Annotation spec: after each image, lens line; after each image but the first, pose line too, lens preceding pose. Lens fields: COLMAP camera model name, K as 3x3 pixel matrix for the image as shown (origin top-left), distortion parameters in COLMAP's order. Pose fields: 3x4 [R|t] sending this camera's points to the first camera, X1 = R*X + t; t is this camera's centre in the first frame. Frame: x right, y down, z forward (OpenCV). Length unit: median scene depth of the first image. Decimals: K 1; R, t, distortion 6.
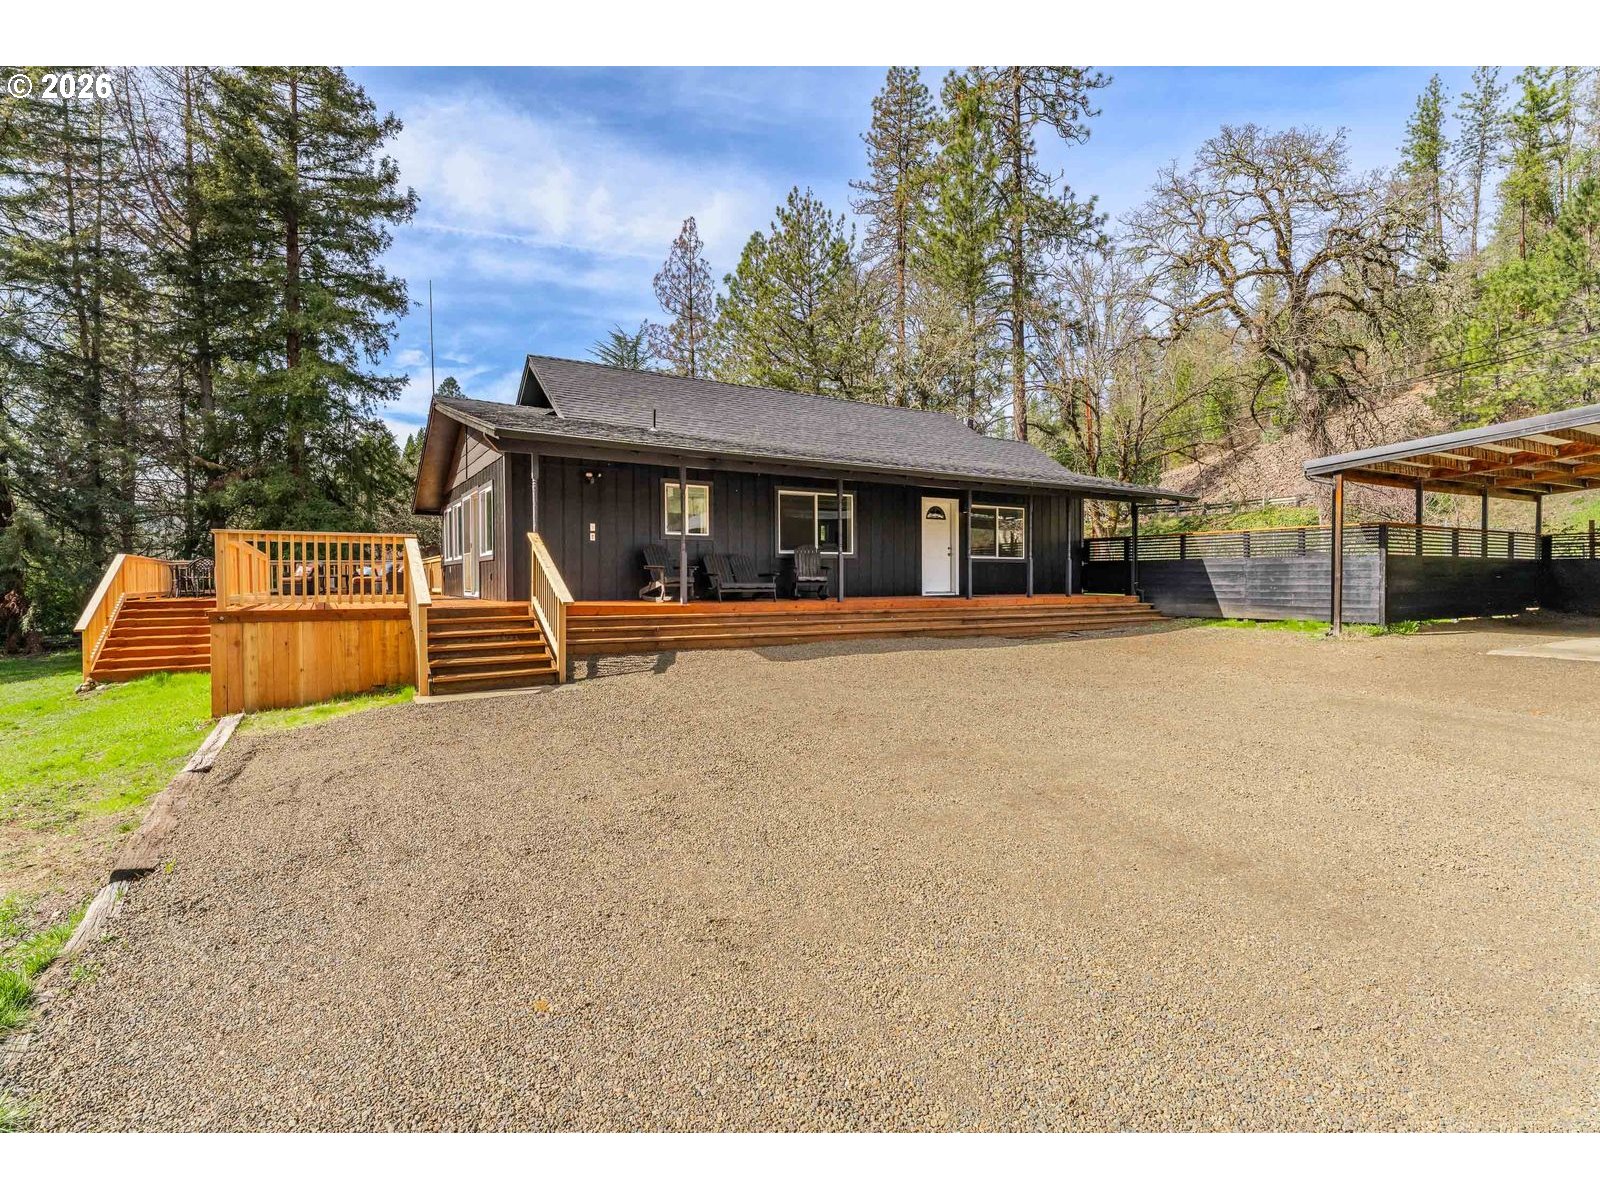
lens RADIAL K [[774.2, 0, 800.0], [0, 774.2, 600.0], [0, 0, 1]] dist [0.010708, 0.000094]
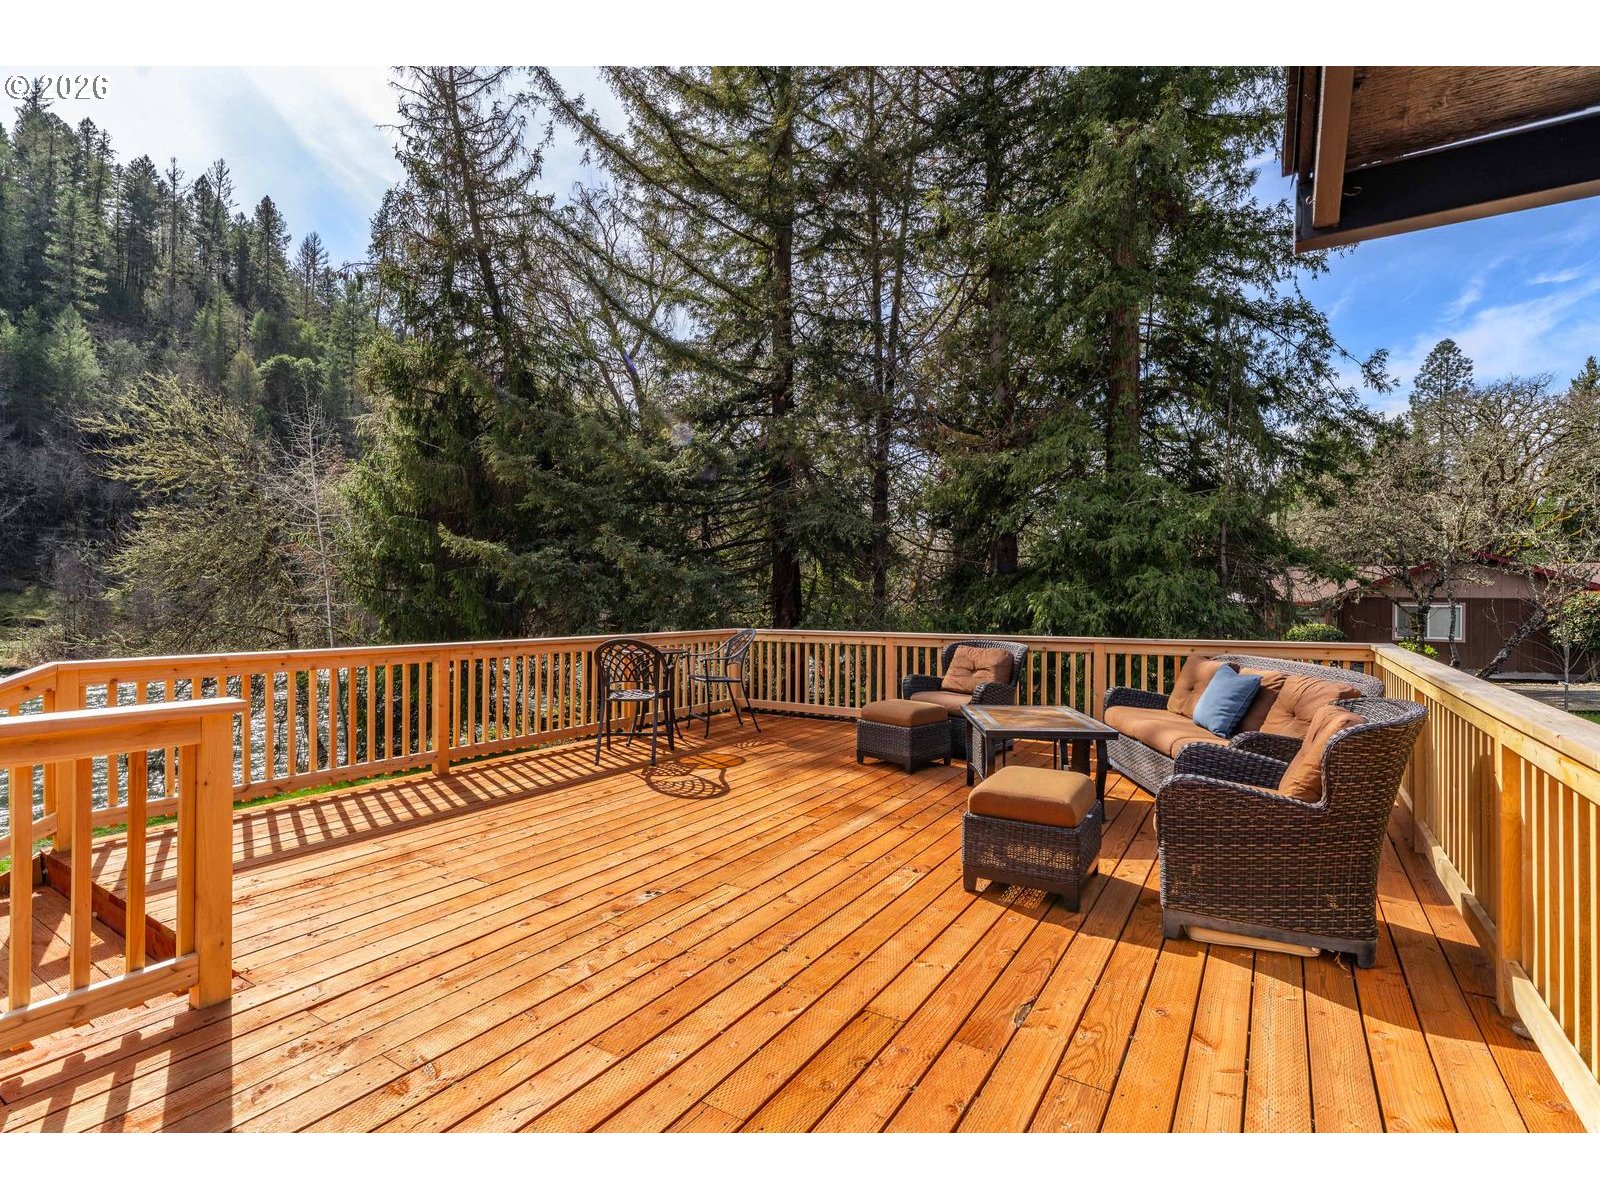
lens RADIAL K [[774.2, 0, 800.0], [0, 774.2, 600.0], [0, 0, 1]] dist [0.010708, 0.000094]
pose [[0.454173, 0.010136, -0.890856, -0.480149], [-0.036086, 0.999324, -0.007027, -0.076258], [0.890182, 0.035338, 0.454232, 0.969496]]
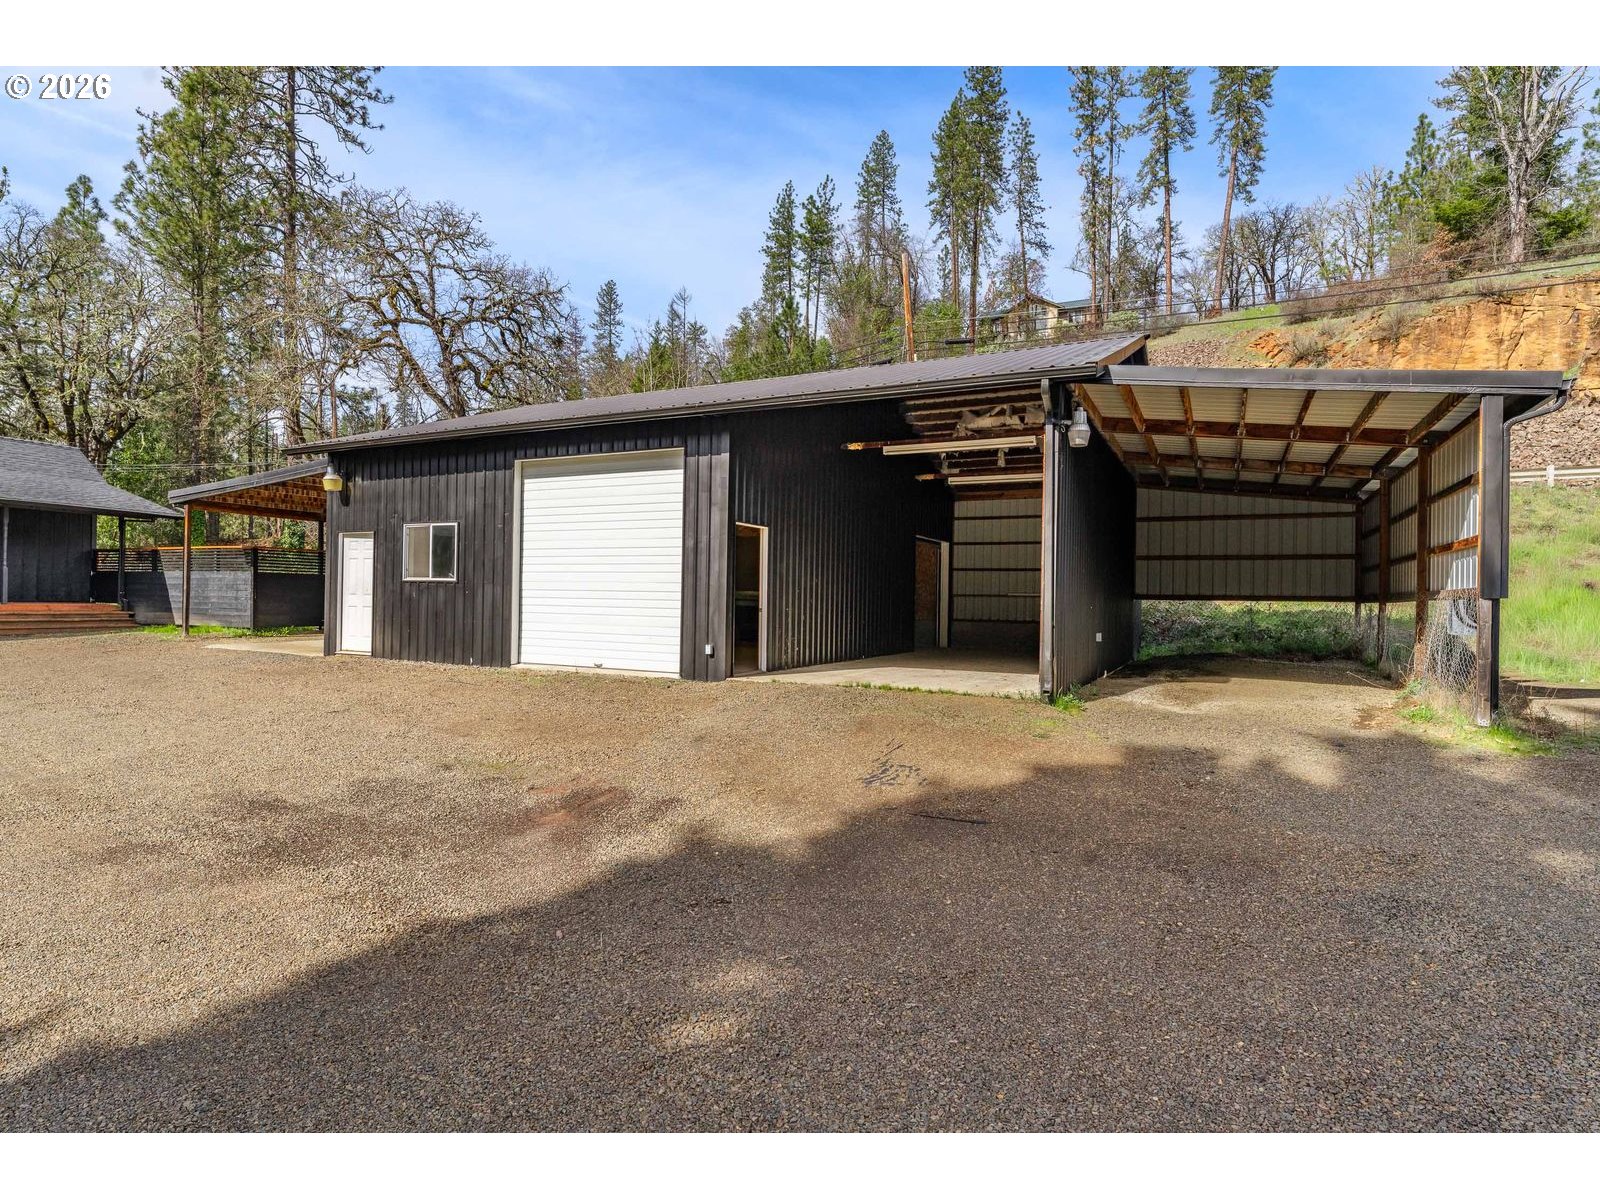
lens RADIAL K [[869.3, 0, 778.9], [0, 869.3, 599.0], [0, 0, 1]] dist [-0.003168, -0.001118]
pose [[0.844448, 0.021992, 0.535186, 0.589653], [-0.007345, 0.999538, -0.029485, 0.015433], [-0.535587, 0.020967, 0.844220, -0.494097]]
